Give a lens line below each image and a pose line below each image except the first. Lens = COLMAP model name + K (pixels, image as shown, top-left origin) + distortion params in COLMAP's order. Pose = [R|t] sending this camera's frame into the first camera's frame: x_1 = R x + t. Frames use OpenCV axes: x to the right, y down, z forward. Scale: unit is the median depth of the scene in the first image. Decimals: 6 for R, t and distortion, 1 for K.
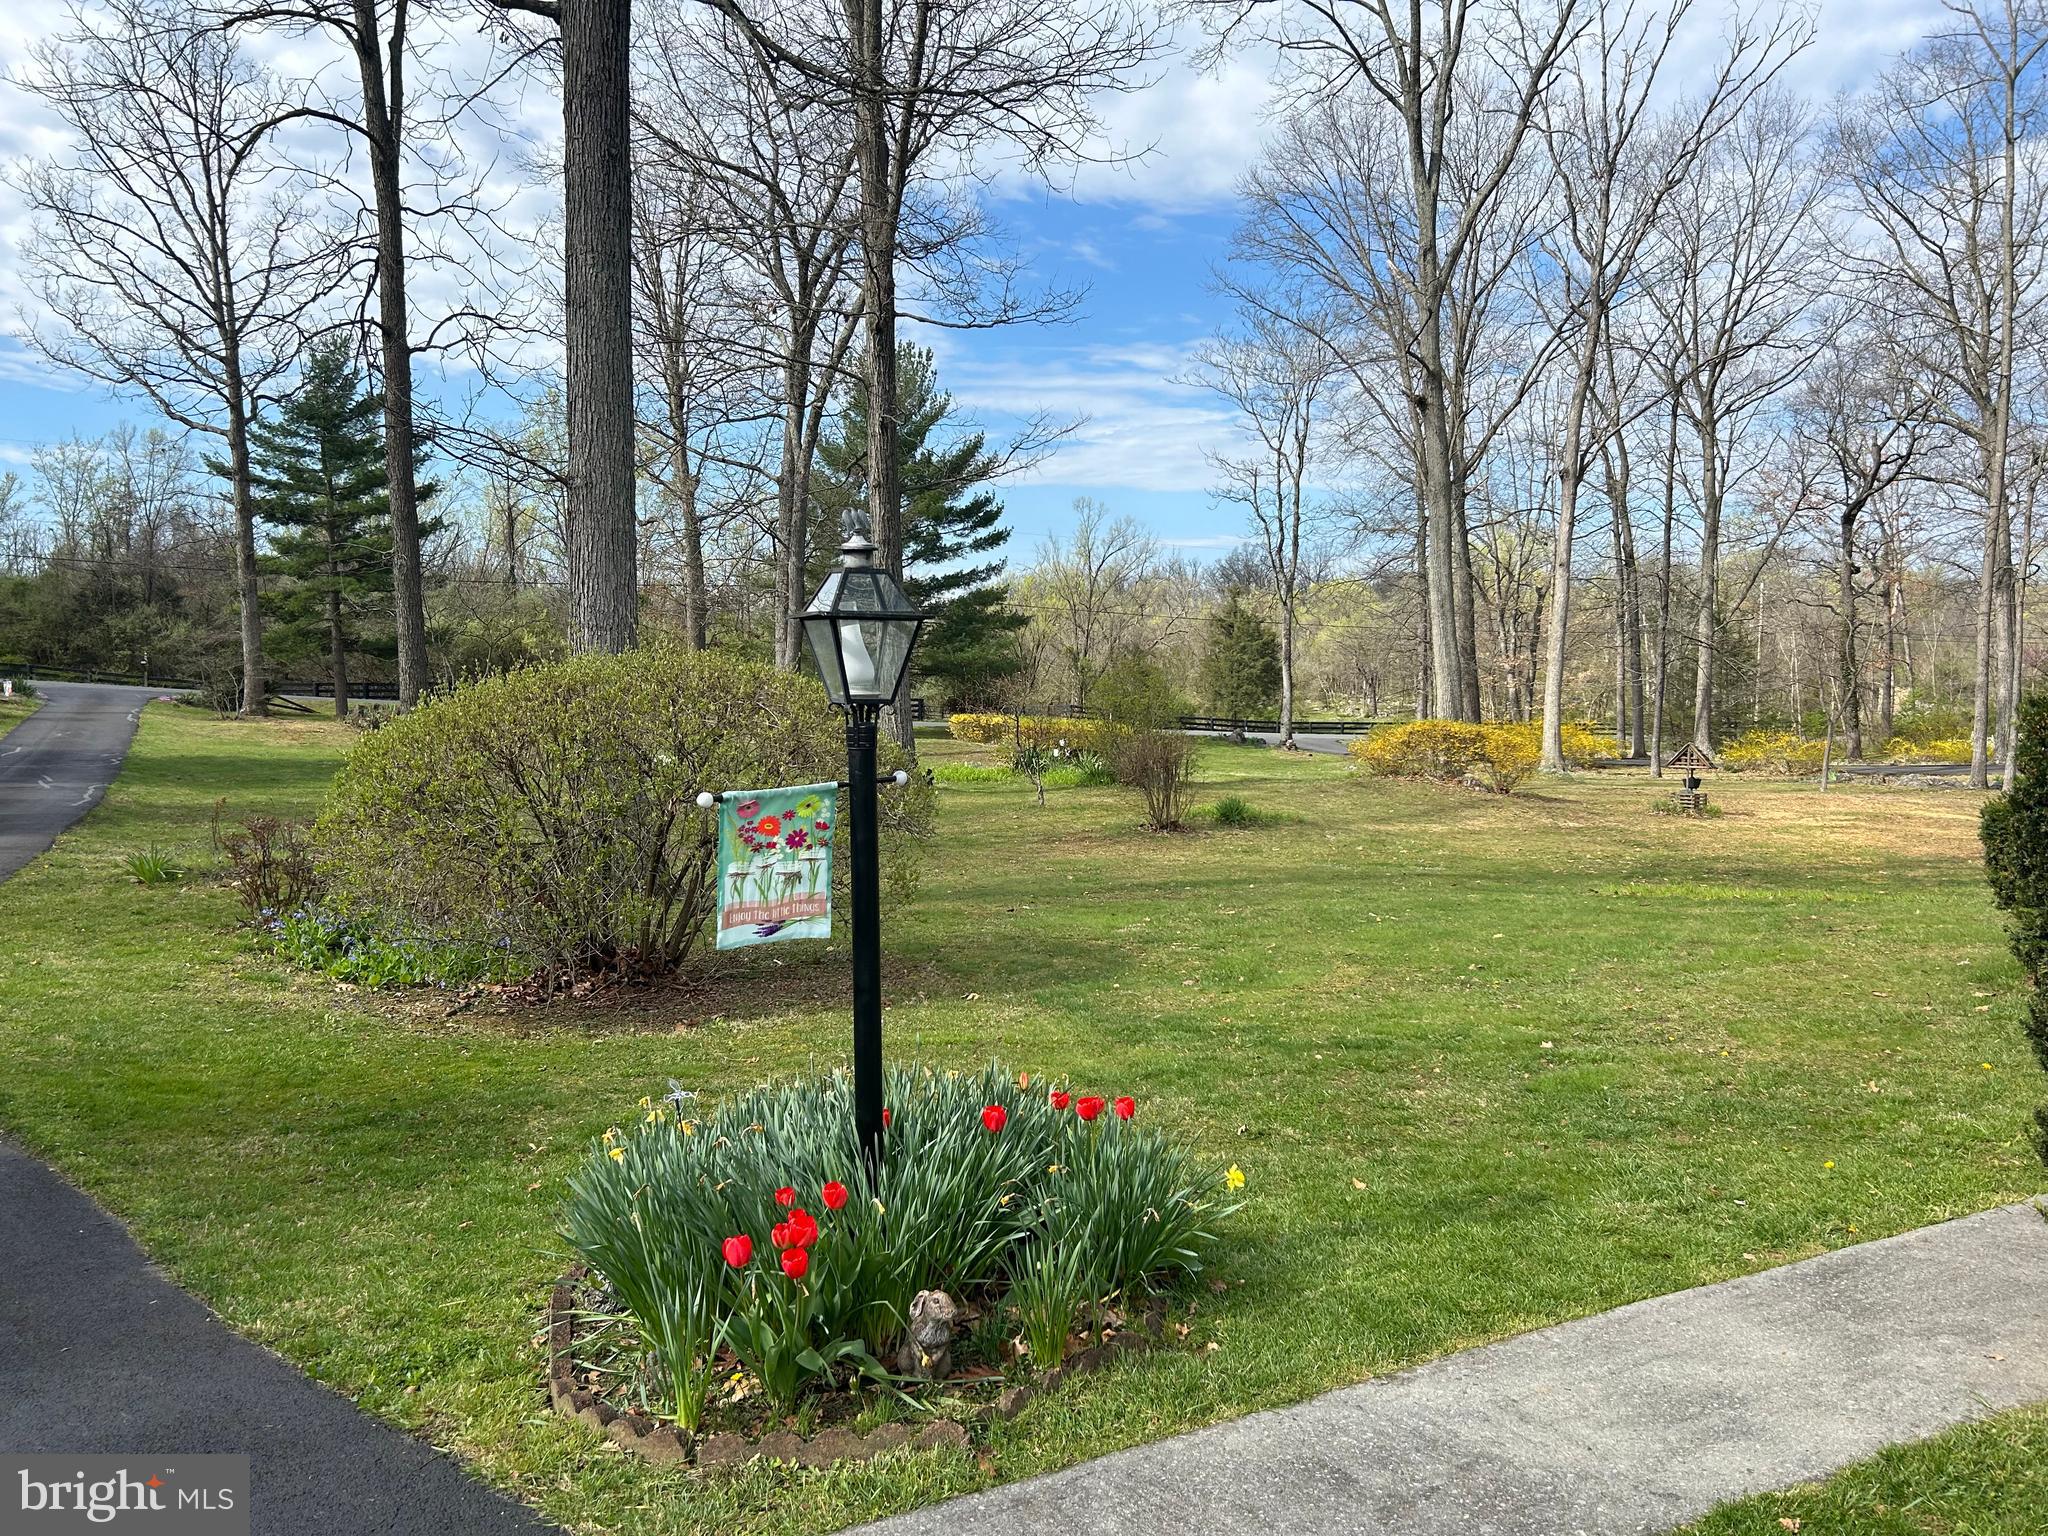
lens RADIAL K [[1524.1, 0, 1029.3], [0, 1524.1, 766.4], [0, 0, 1]] dist [0.001977, 0.001229]
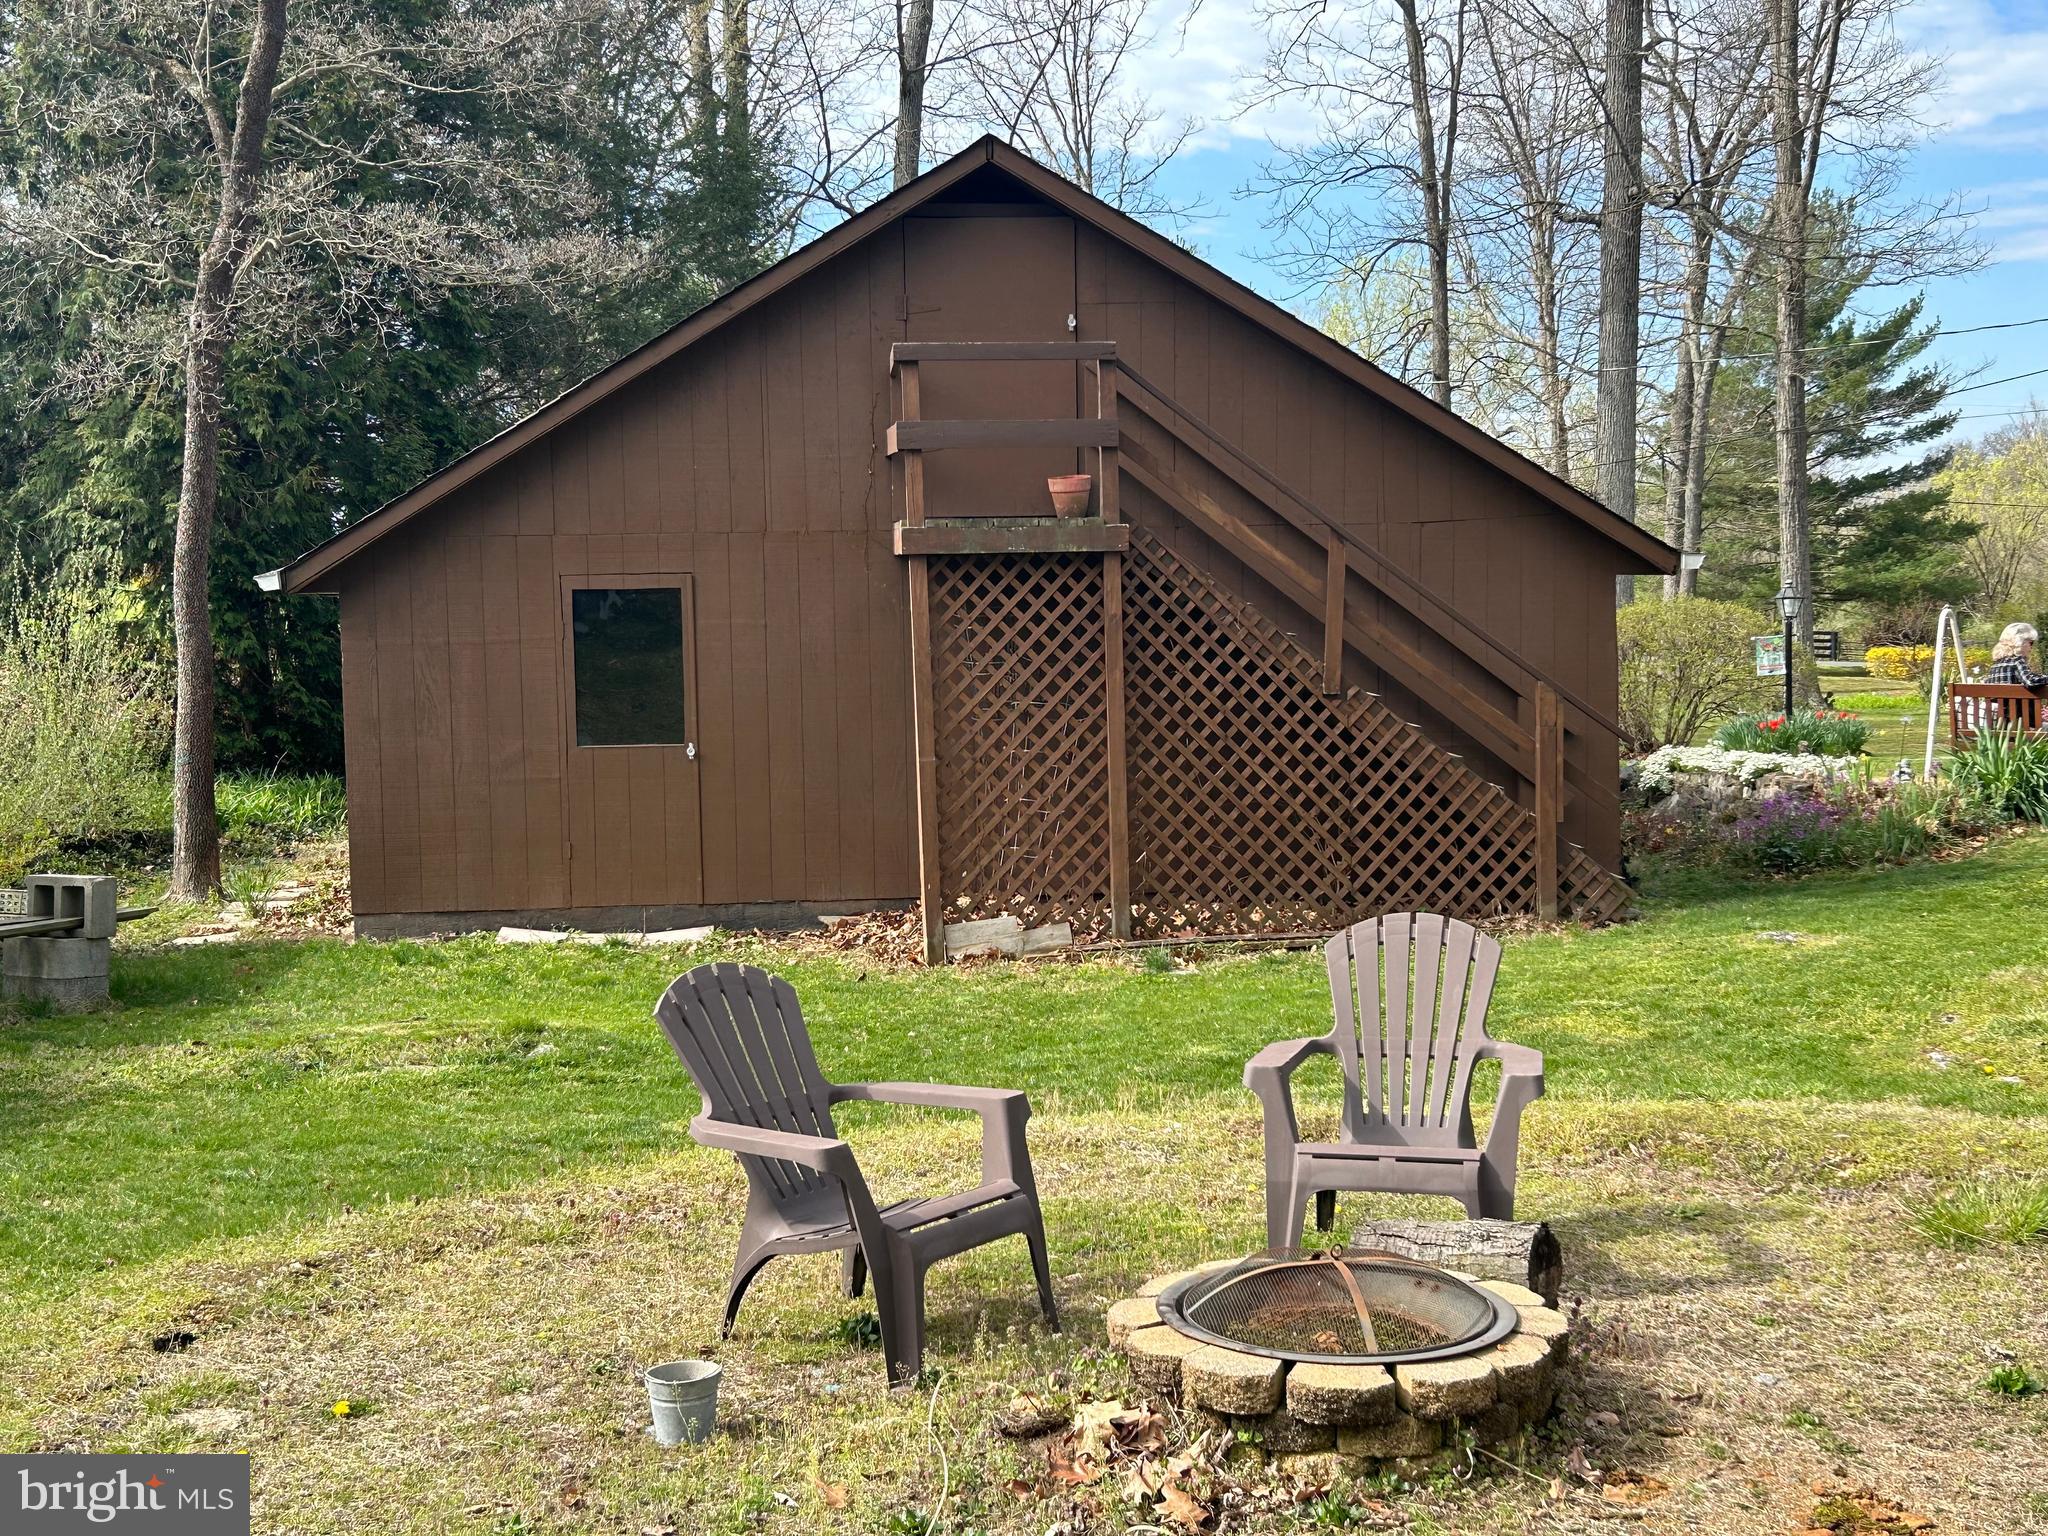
lens RADIAL K [[2579.8, 0, 1036.0], [0, 2579.8, 774.1], [0, 0, 1]] dist [0.120596, 0.000000]
pose [[0.931773, 0.012770, -0.362816, 0.037842], [-0.010306, 0.999909, 0.008726, 0.023256], [0.362895, -0.004392, 0.931820, -0.431356]]
